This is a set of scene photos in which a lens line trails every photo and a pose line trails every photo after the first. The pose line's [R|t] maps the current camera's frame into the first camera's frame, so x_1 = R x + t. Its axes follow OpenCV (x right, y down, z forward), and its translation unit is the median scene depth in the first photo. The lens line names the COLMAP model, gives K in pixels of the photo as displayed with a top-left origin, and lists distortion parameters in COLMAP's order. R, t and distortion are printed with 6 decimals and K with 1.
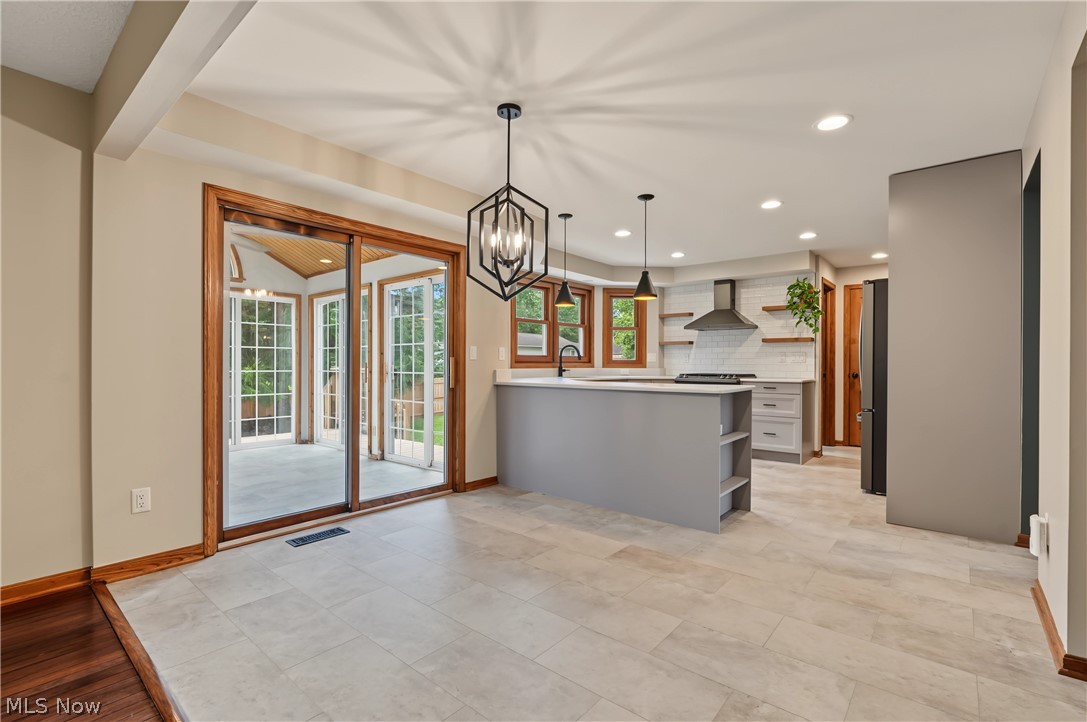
lens RADIAL K [[496.2, 0, 544.7], [0, 496.2, 359.4], [0, 0, 1]] dist [-0.002396, -0.000007]
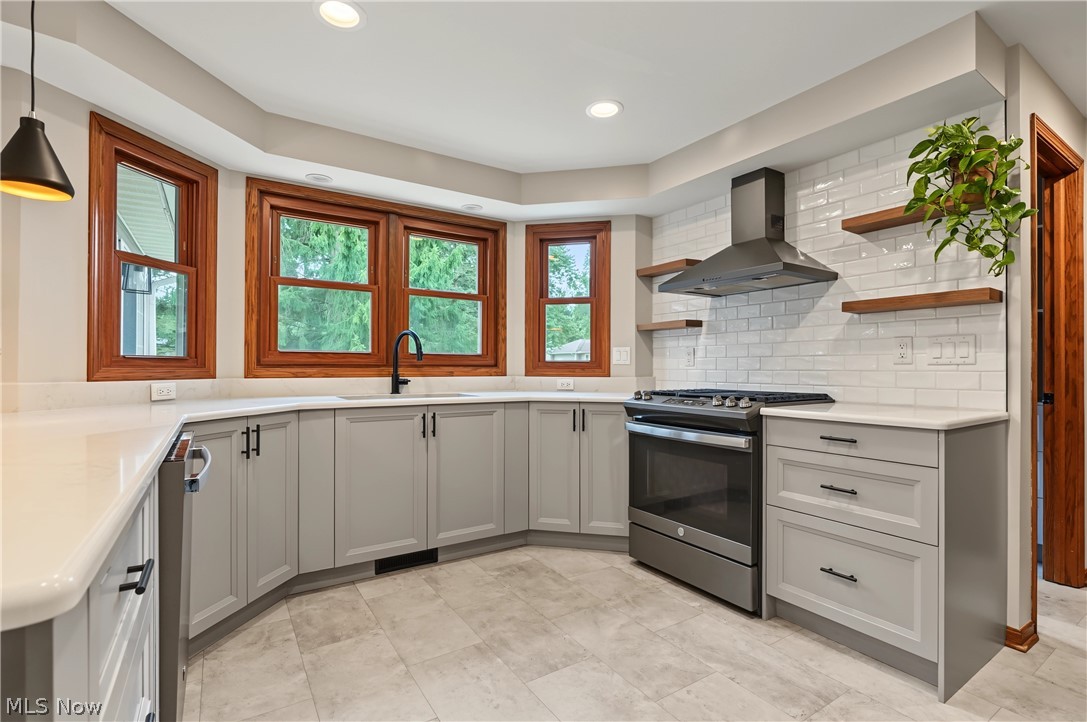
lens RADIAL K [[496.2, 0, 551.7], [0, 496.2, 361.2], [0, 0, 1]] dist [-0.002396, -0.000007]
pose [[0.957826, -0.004795, -0.287309, 0.296901], [0.002711, 0.999967, -0.007651, 0.005429], [0.287336, 0.006550, 0.957807, 0.506334]]
